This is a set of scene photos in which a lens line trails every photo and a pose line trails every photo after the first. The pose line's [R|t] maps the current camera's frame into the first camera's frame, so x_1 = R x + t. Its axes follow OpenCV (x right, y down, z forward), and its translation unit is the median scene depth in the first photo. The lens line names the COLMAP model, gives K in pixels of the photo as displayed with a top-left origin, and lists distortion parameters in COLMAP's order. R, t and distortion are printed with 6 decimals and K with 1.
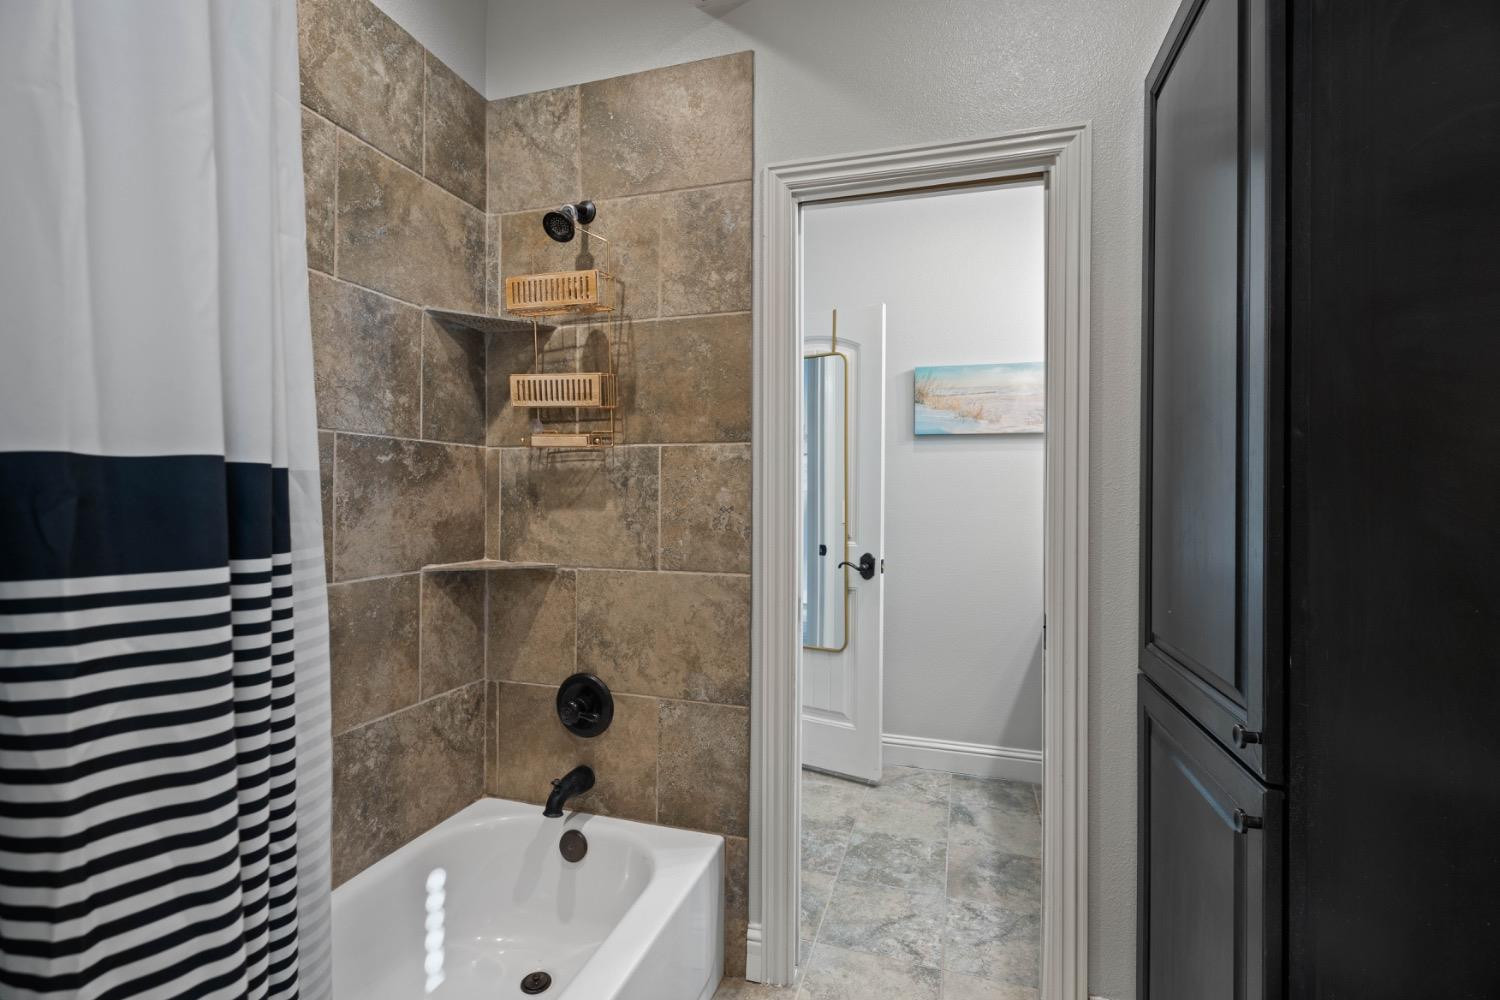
lens RADIAL K [[670.4, 0, 748.5], [0, 670.4, 495.3], [0, 0, 1]] dist [-0.000950, -0.000433]
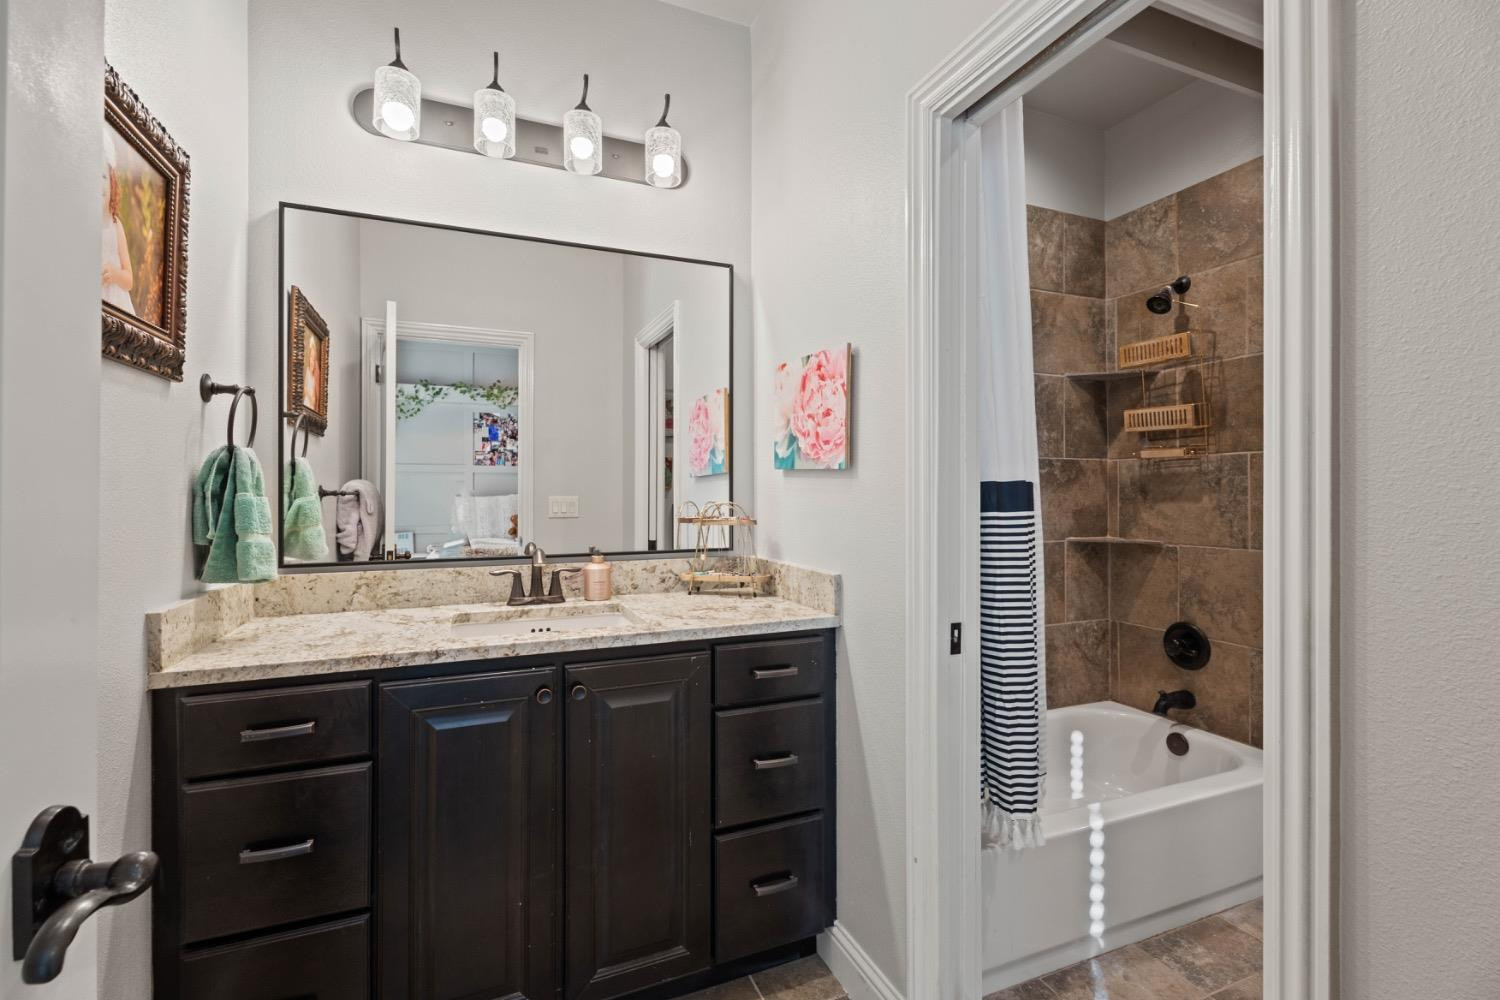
lens RADIAL K [[670.4, 0, 745.2], [0, 670.4, 490.4], [0, 0, 1]] dist [-0.000950, -0.000433]
pose [[0.641330, -0.012620, -0.767161, 0.233582], [0.006628, 0.999919, -0.010908, 0.005983], [0.767236, 0.001911, 0.641361, -0.572915]]
